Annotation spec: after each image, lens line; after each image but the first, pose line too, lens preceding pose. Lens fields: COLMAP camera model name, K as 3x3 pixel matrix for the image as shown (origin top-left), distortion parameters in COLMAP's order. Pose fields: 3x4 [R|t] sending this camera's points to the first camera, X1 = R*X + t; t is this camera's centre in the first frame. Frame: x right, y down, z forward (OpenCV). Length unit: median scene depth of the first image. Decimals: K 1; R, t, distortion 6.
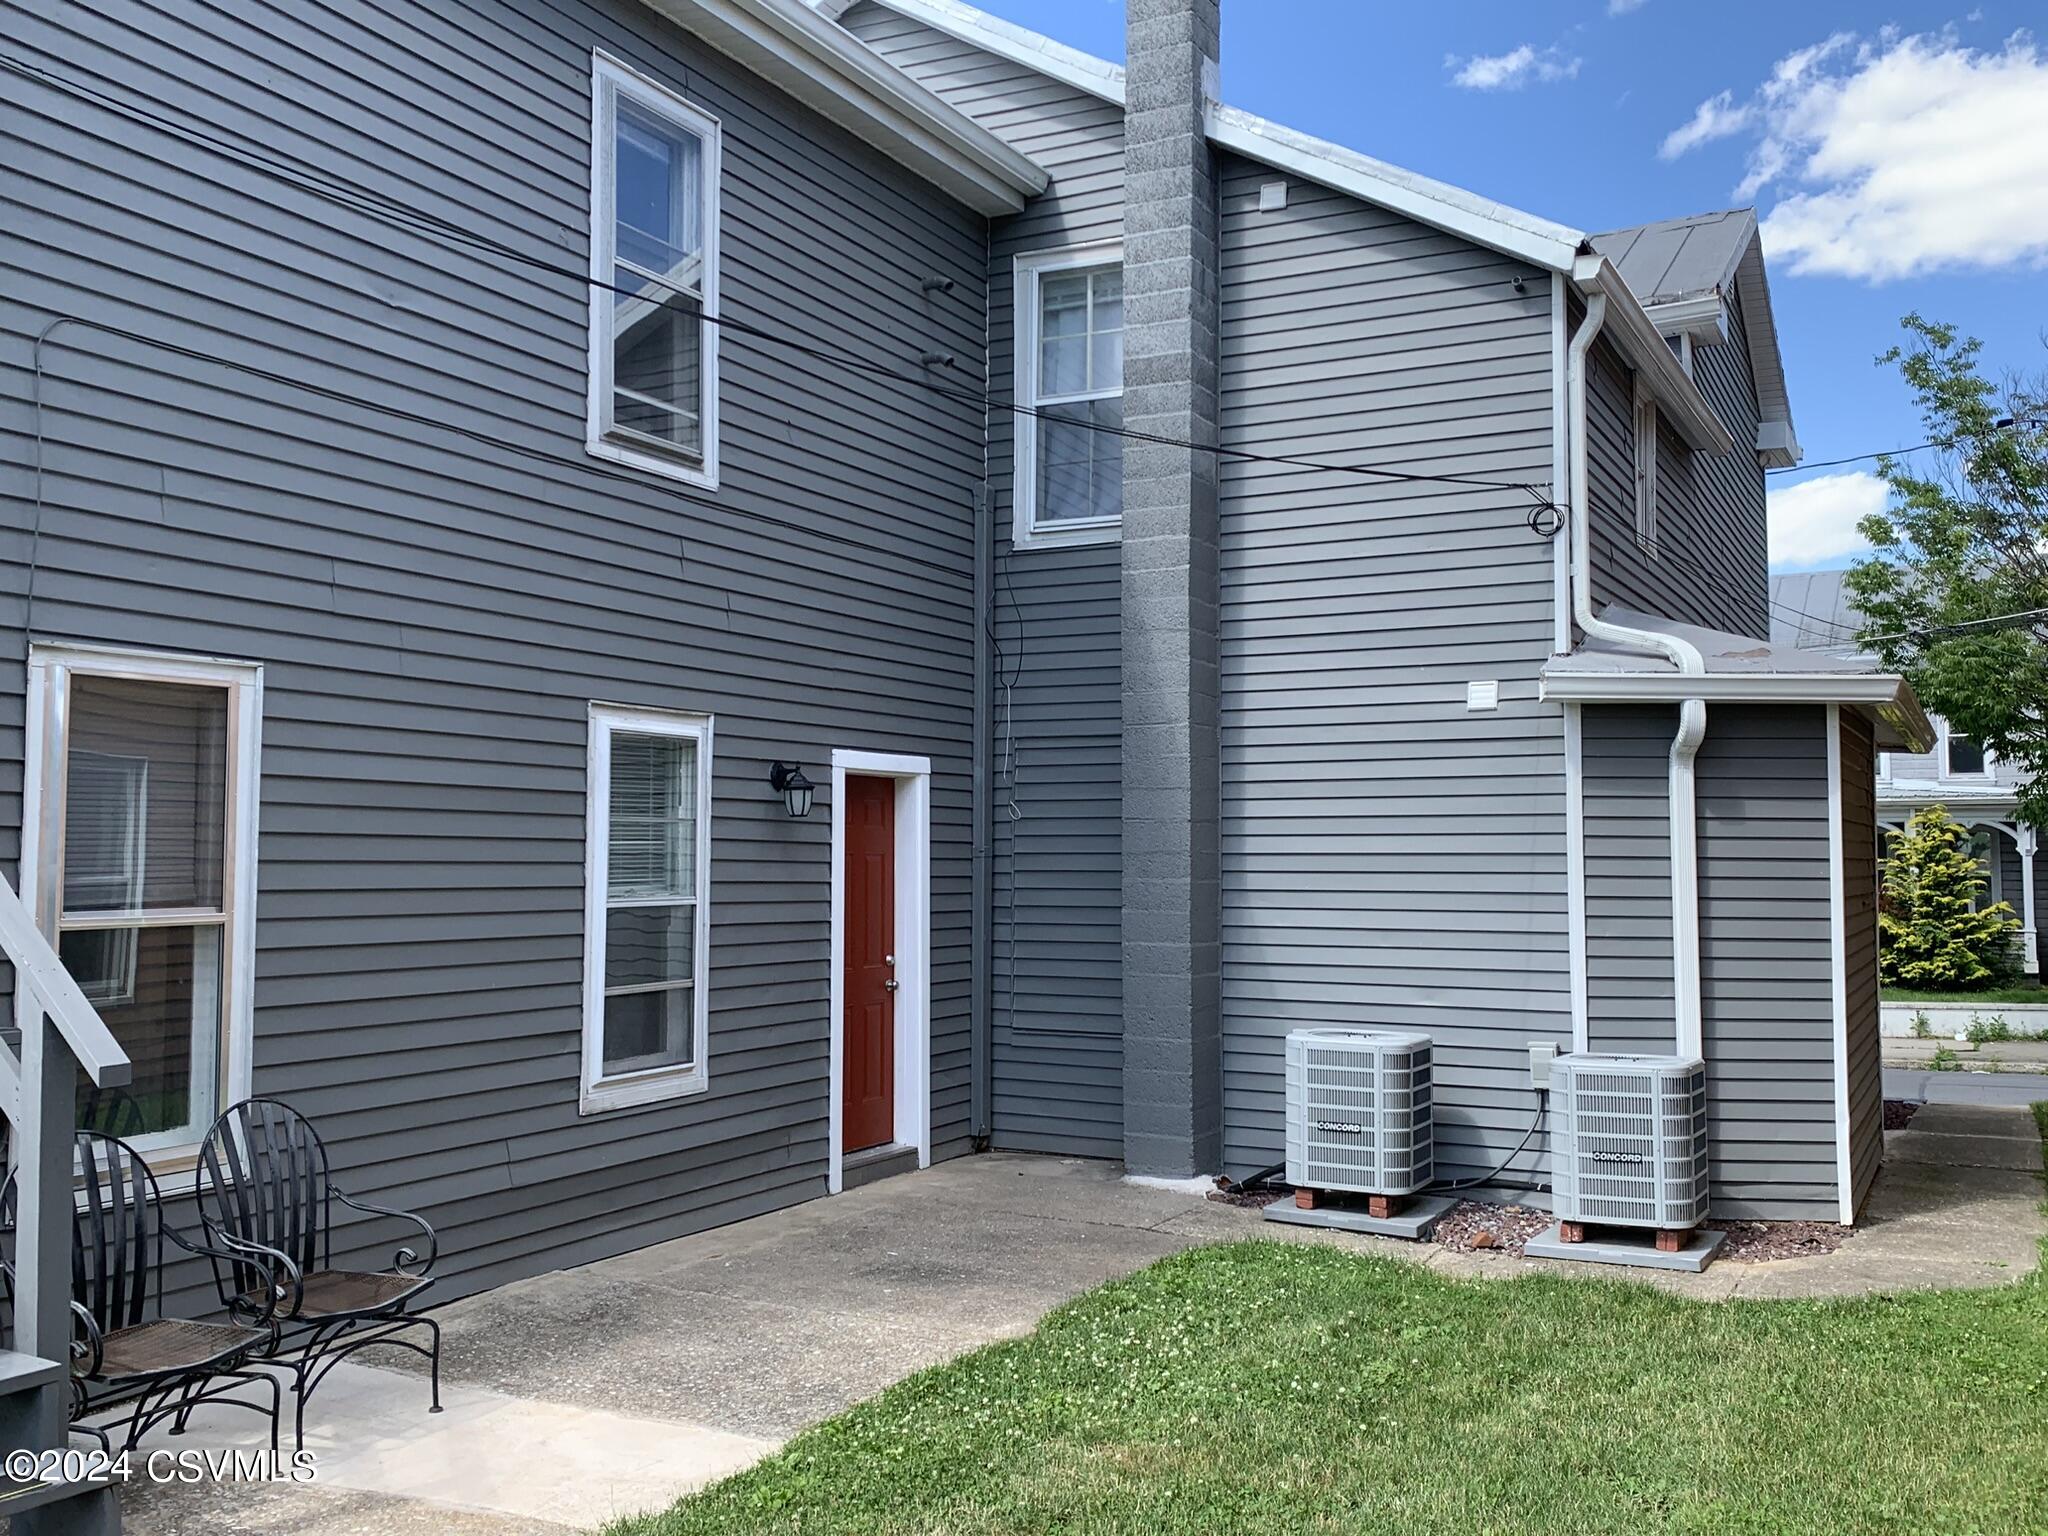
lens RADIAL K [[1750.5, 0, 1024.0], [0, 1750.5, 768.0], [0, 0, 1]] dist [0.138386, -0.272117]
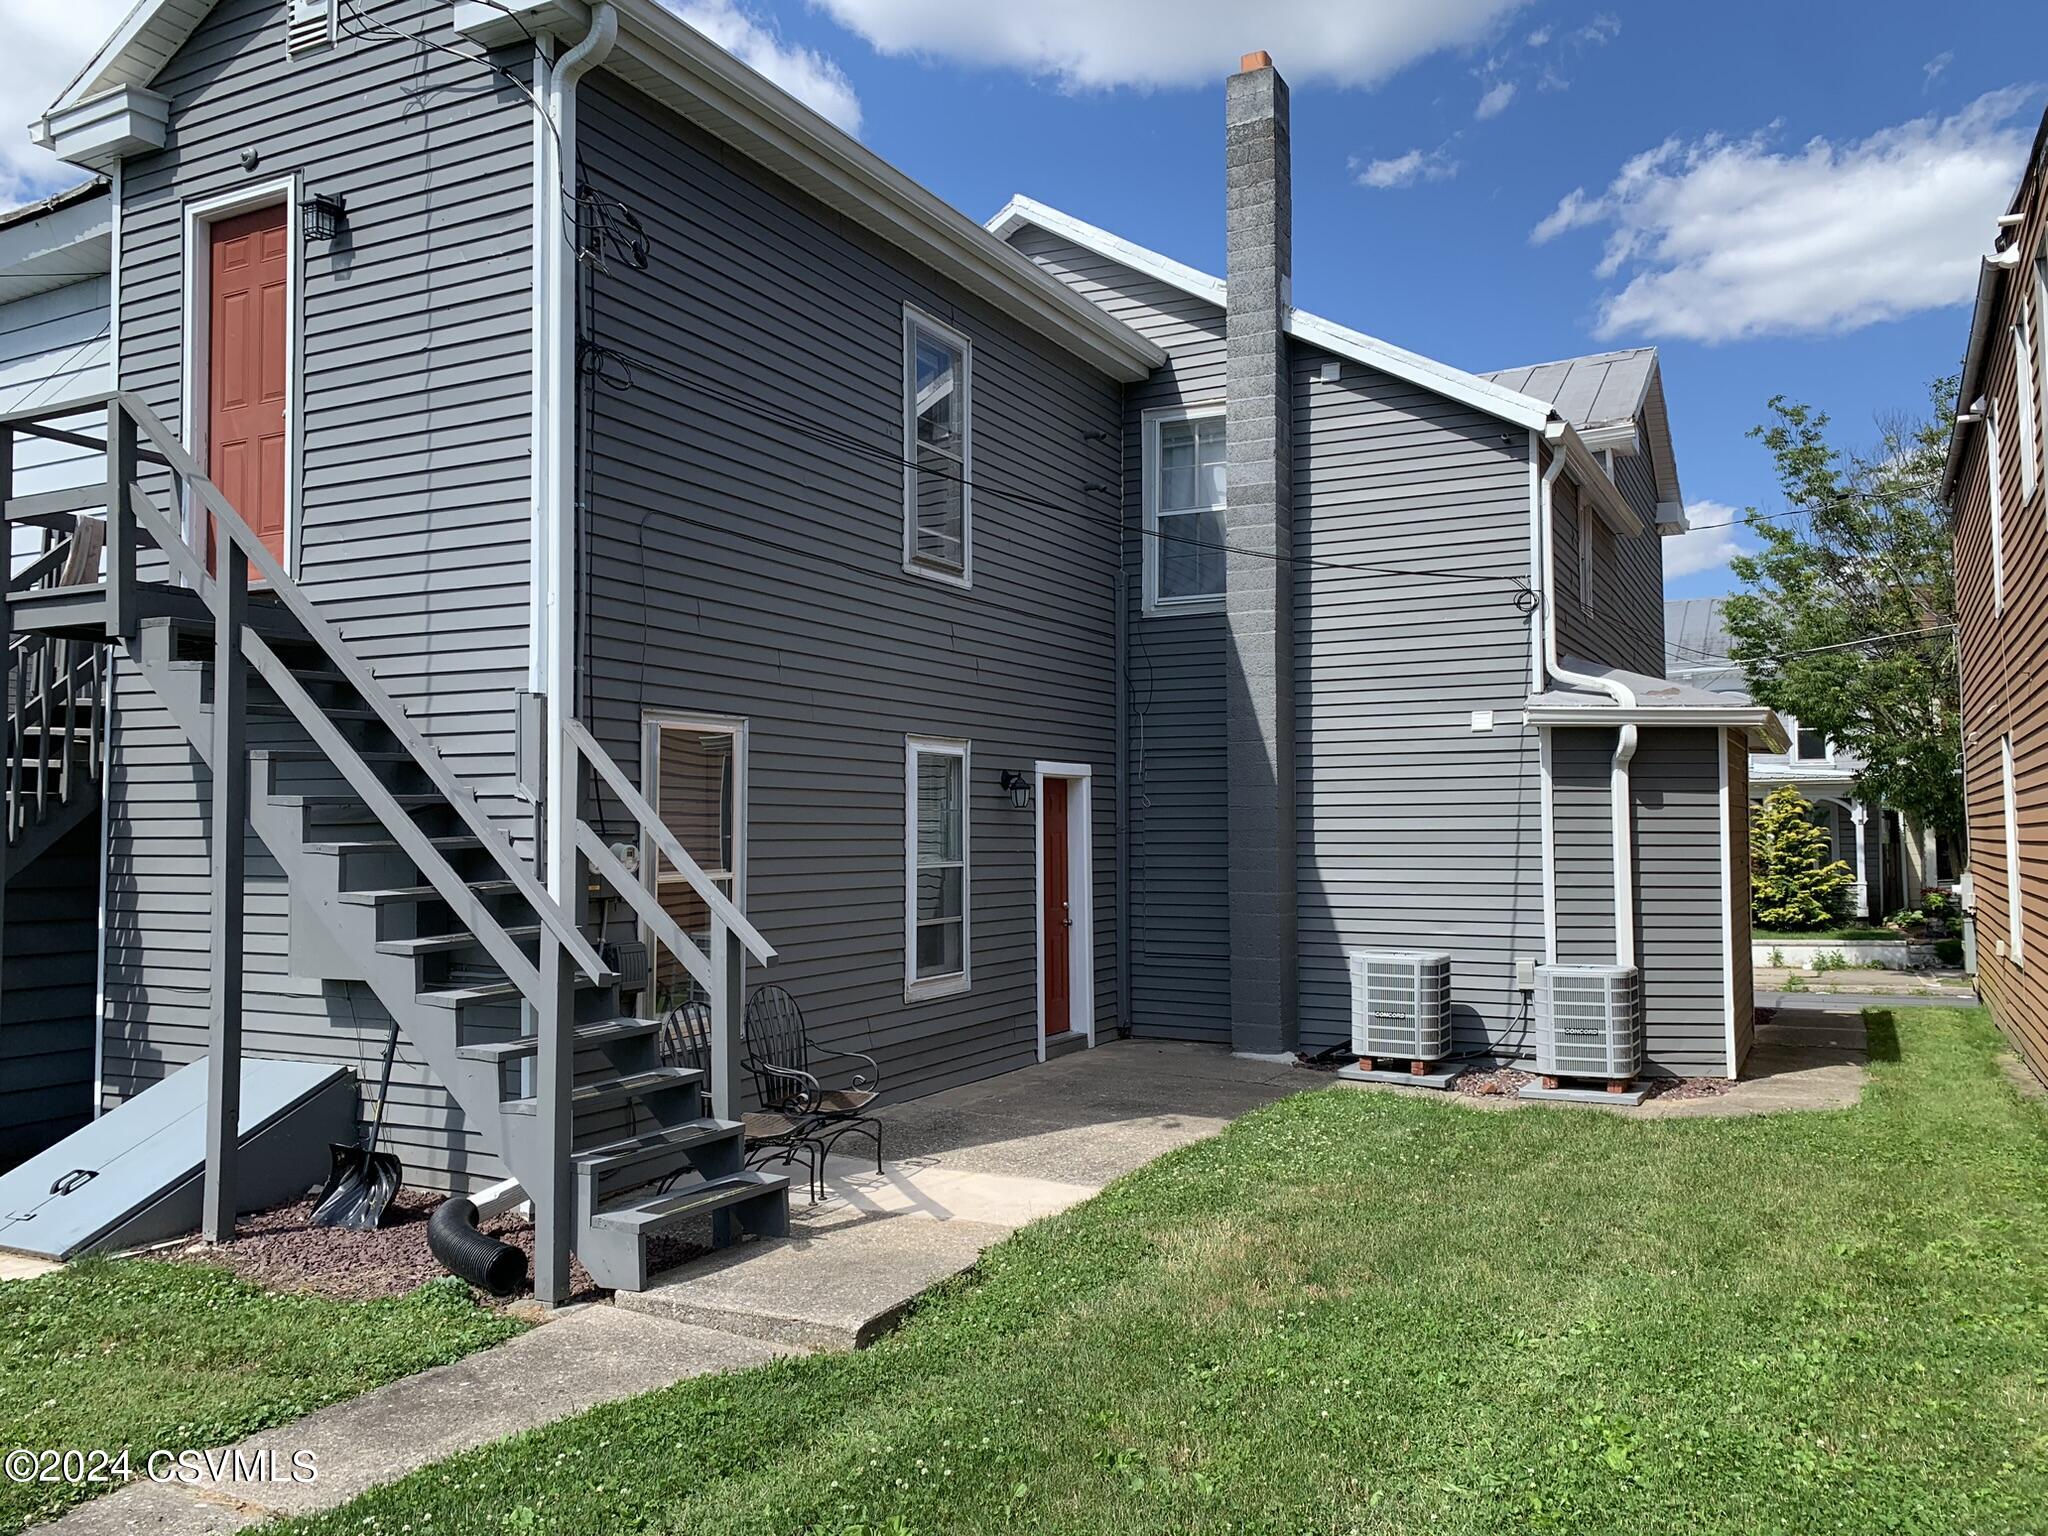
lens RADIAL K [[1614.9, 0, 963.2], [0, 1614.9, 765.2], [0, 0, 1]] dist [0.171946, -0.343061]
pose [[0.999916, -0.005445, 0.011802, -0.183547], [0.005284, 0.999894, 0.013601, -0.025301], [-0.011874, -0.013538, 0.999838, -0.344380]]
